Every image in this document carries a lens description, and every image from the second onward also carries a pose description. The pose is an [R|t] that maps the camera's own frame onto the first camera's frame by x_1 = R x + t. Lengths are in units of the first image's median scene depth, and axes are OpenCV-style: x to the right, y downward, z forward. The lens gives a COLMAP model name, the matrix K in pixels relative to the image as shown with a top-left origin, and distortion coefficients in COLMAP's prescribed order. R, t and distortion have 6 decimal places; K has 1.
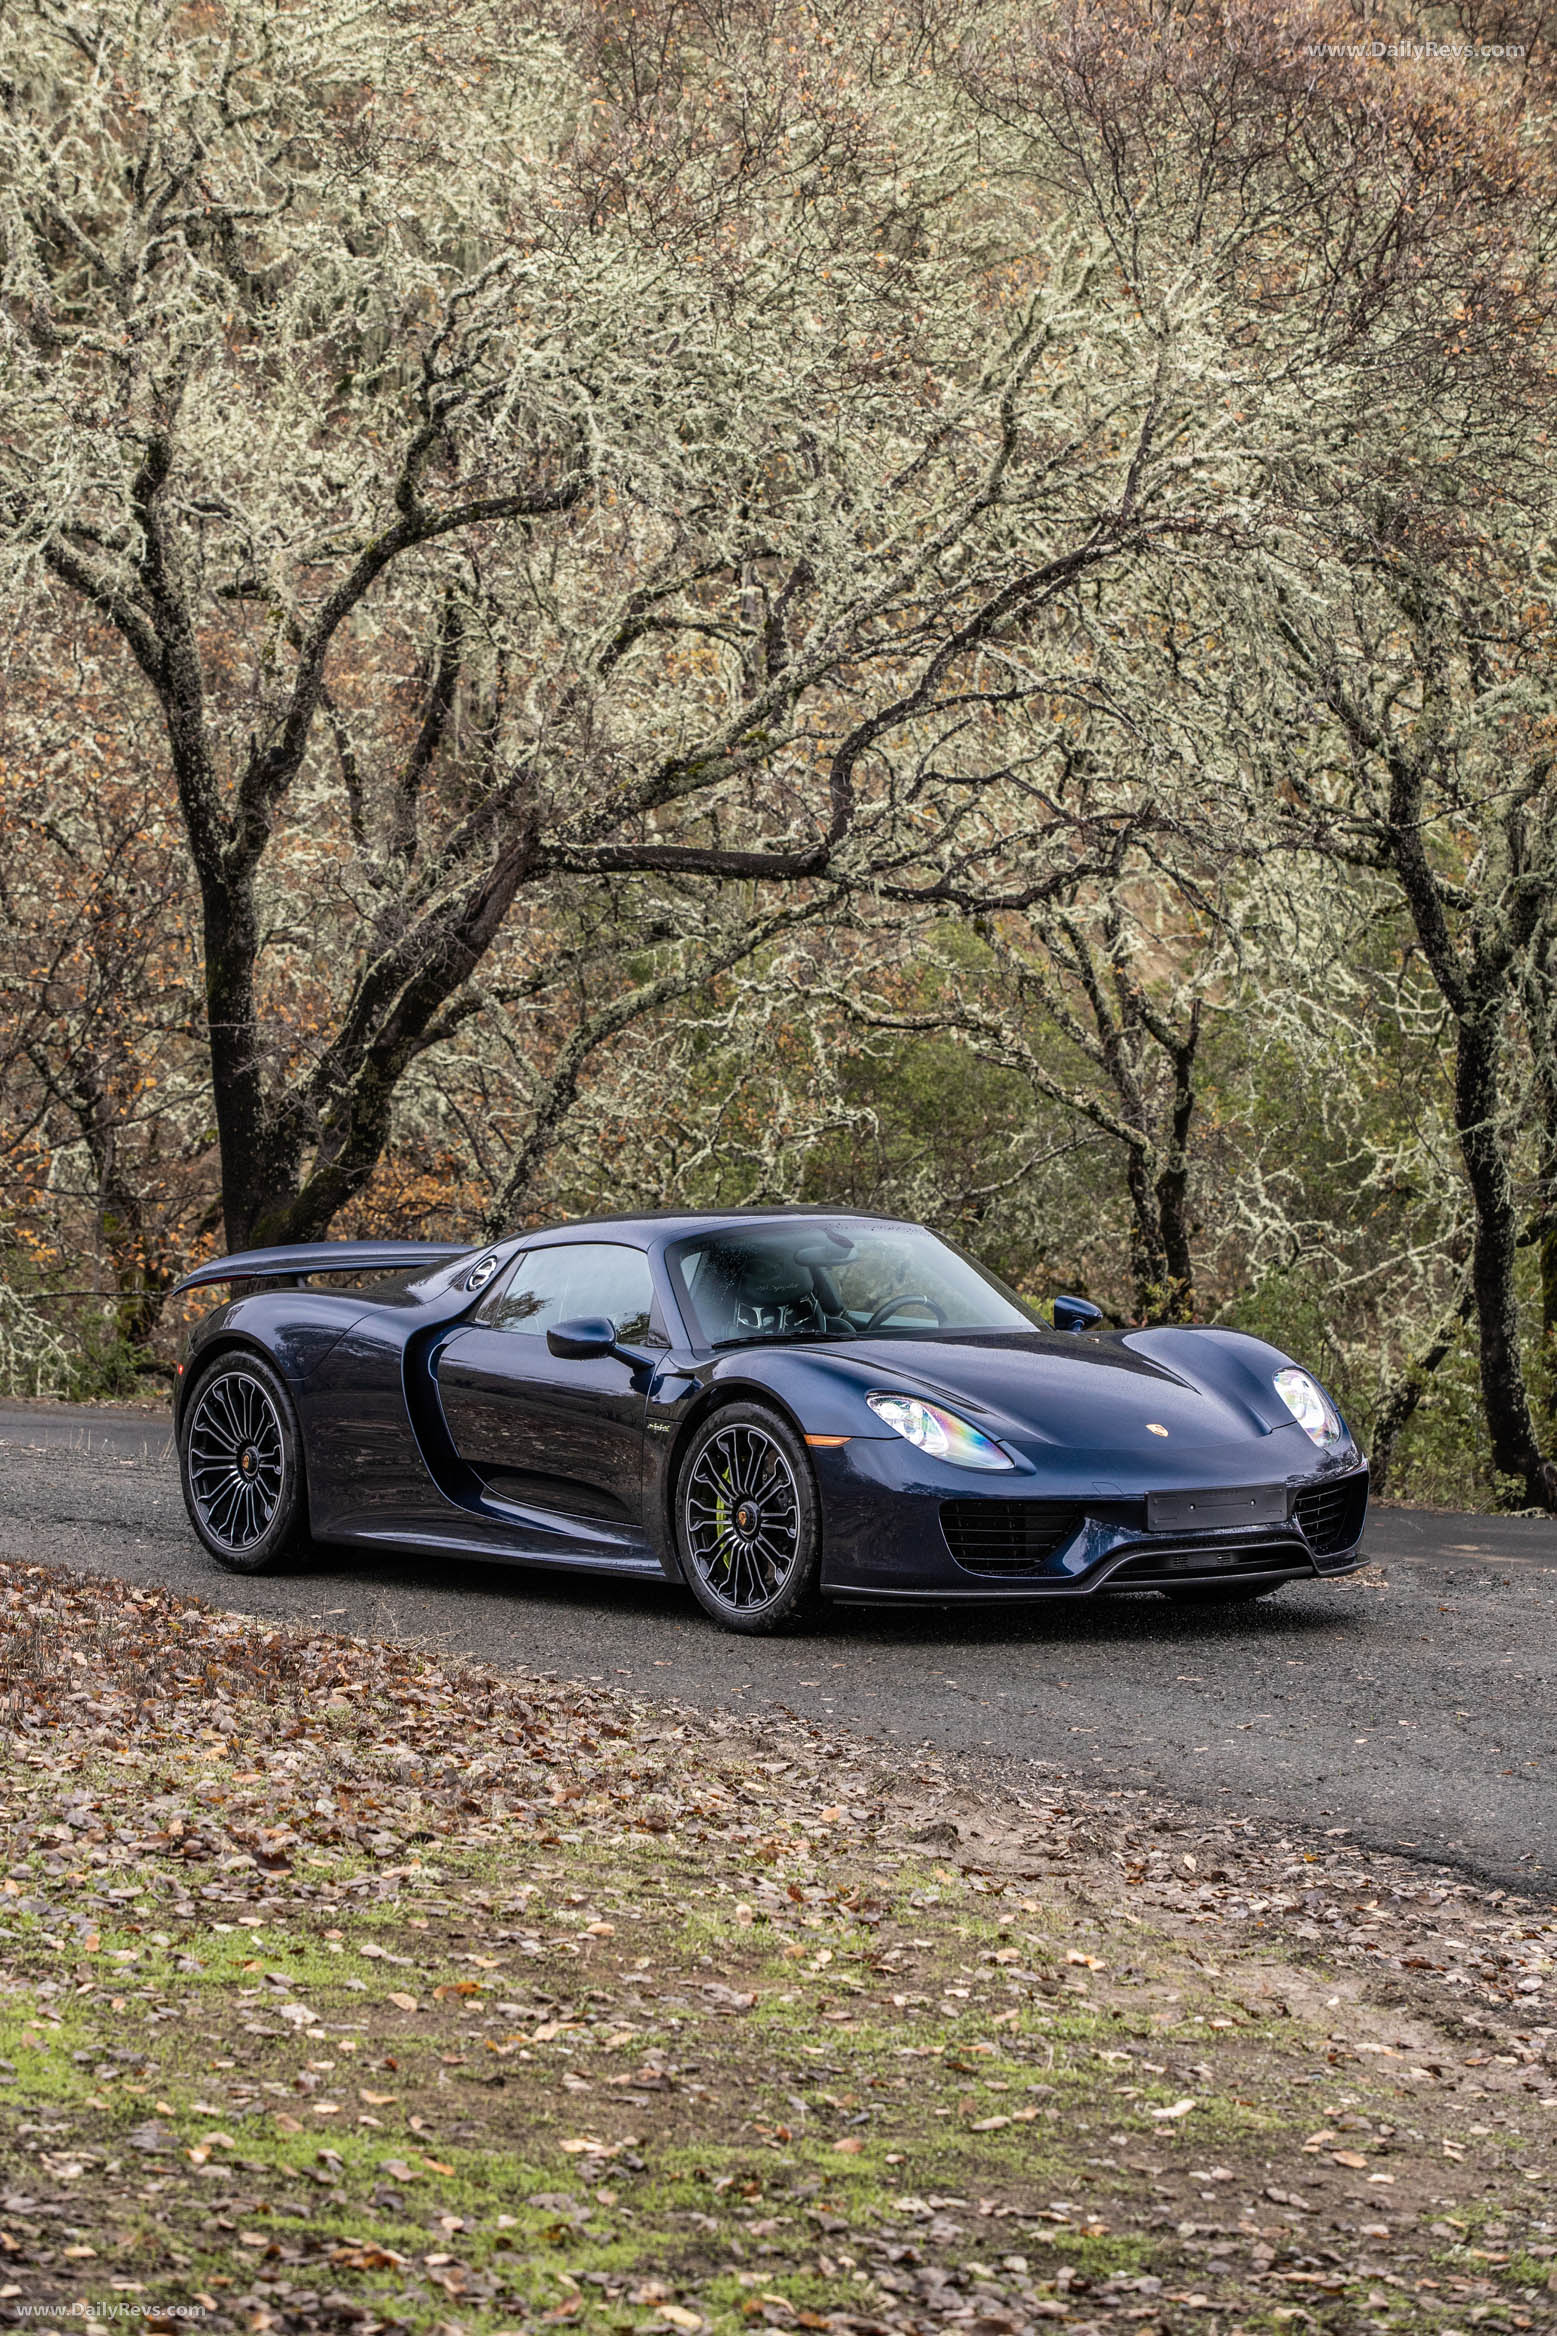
lens RADIAL K [[6872.2, 0, 778.5], [0, 6872.2, 1168.0], [0, 0, 1]] dist [-0.017661, 0.545670]
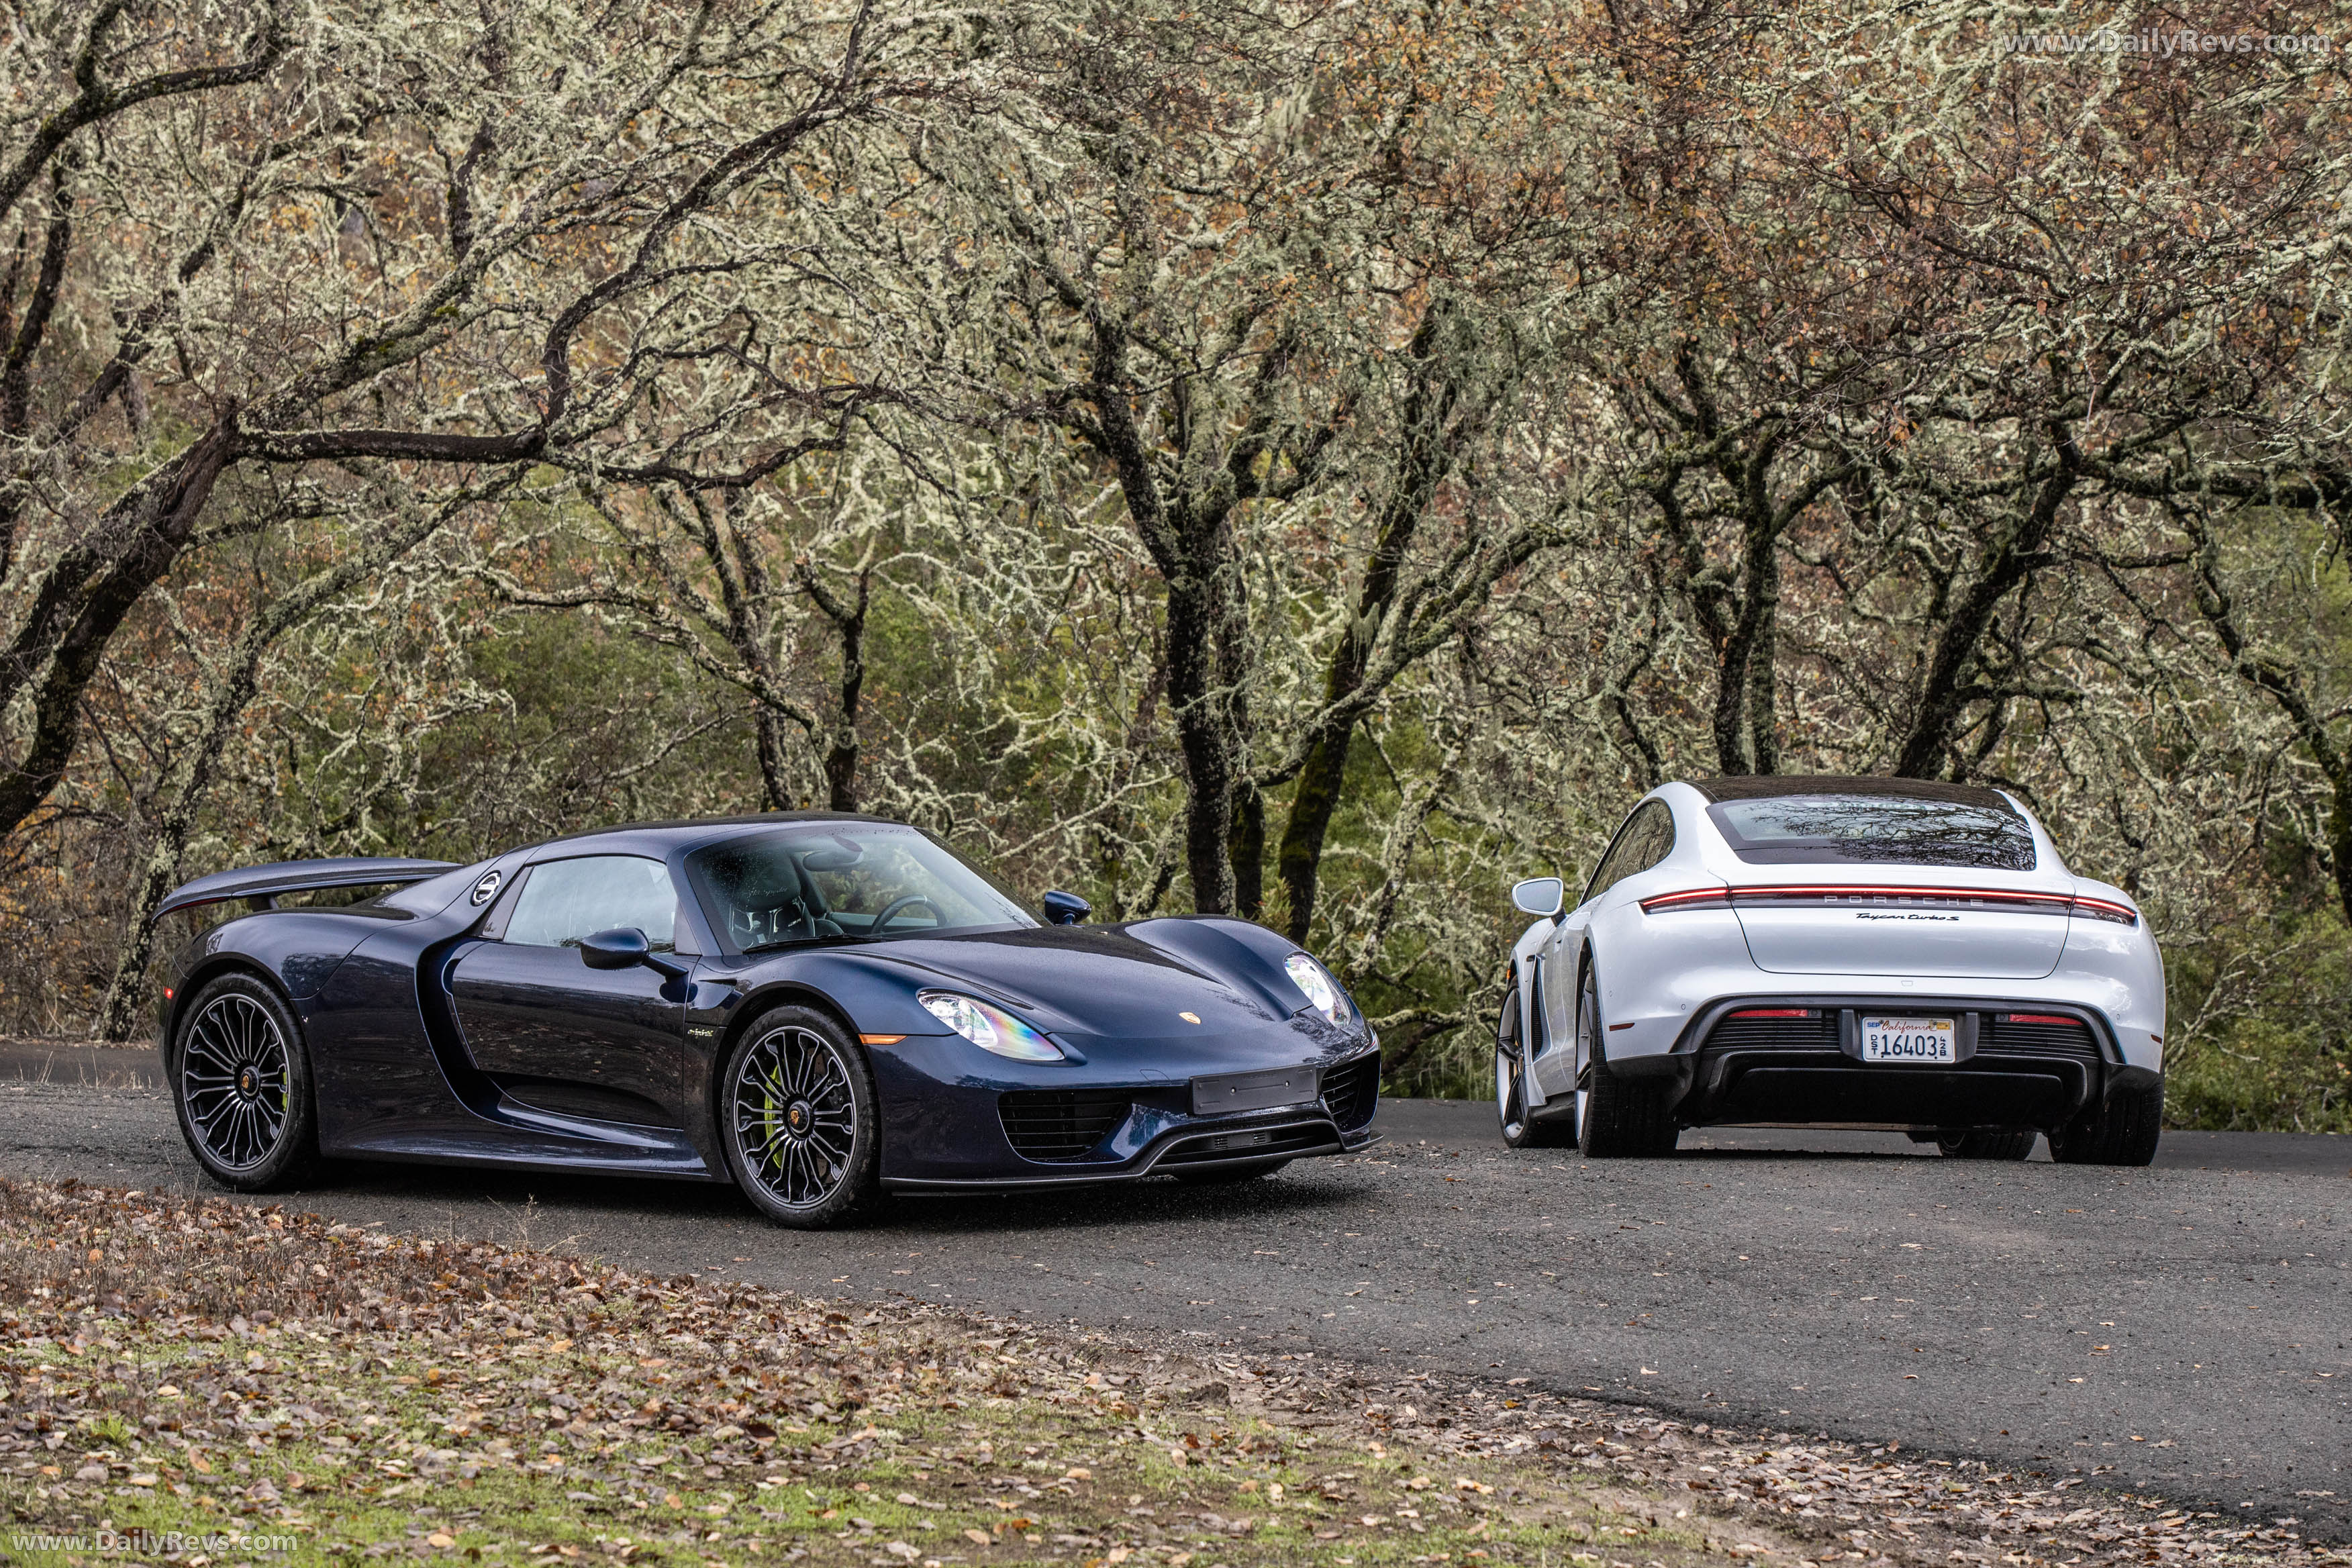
lens RADIAL K [[7410.2, 0, 1176.0], [0, 7410.2, 784.0], [0, 0, 1]] dist [0.016647, 2.177434]
pose [[0.992134, -0.032649, 0.120844, -0.072693], [0.031840, 0.999456, 0.008619, -0.006248], [-0.121060, -0.004704, 0.992634, -0.102456]]
